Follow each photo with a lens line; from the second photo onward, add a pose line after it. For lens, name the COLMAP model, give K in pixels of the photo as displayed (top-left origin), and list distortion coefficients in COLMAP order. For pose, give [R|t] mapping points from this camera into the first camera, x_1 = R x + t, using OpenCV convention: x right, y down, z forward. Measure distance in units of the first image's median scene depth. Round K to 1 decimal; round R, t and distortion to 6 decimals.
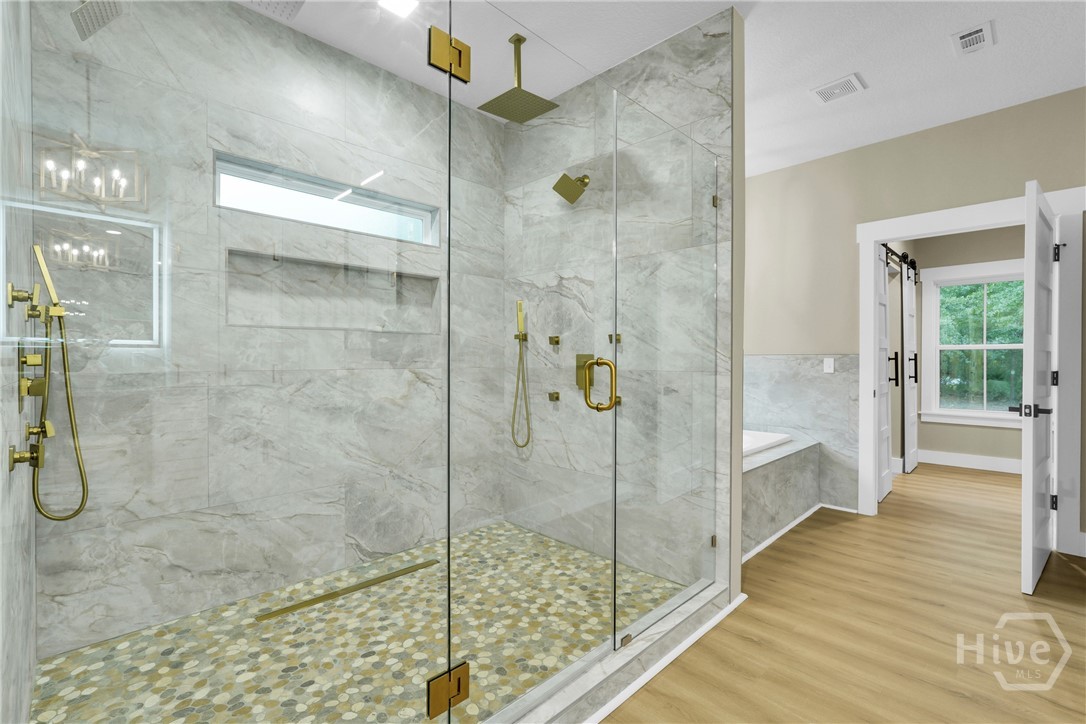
lens RADIAL K [[483.5, 0, 541.7], [0, 483.5, 361.4], [0, 0, 1]] dist [-0.003795, 0.001683]
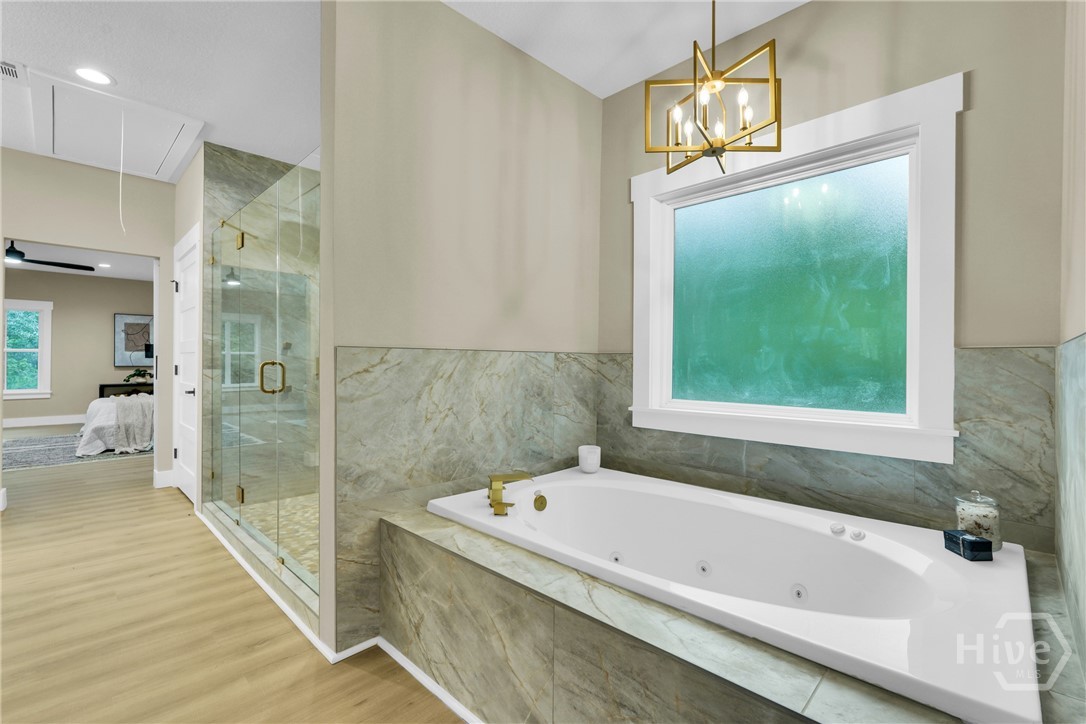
lens RADIAL K [[483.5, 0, 544.1], [0, 483.5, 363.0], [0, 0, 1]] dist [-0.003795, 0.001683]
pose [[0.012960, -0.008502, -0.999880, 1.675367], [-0.004778, 0.999952, -0.008565, 0.011235], [0.999905, 0.004889, 0.012919, 1.829464]]
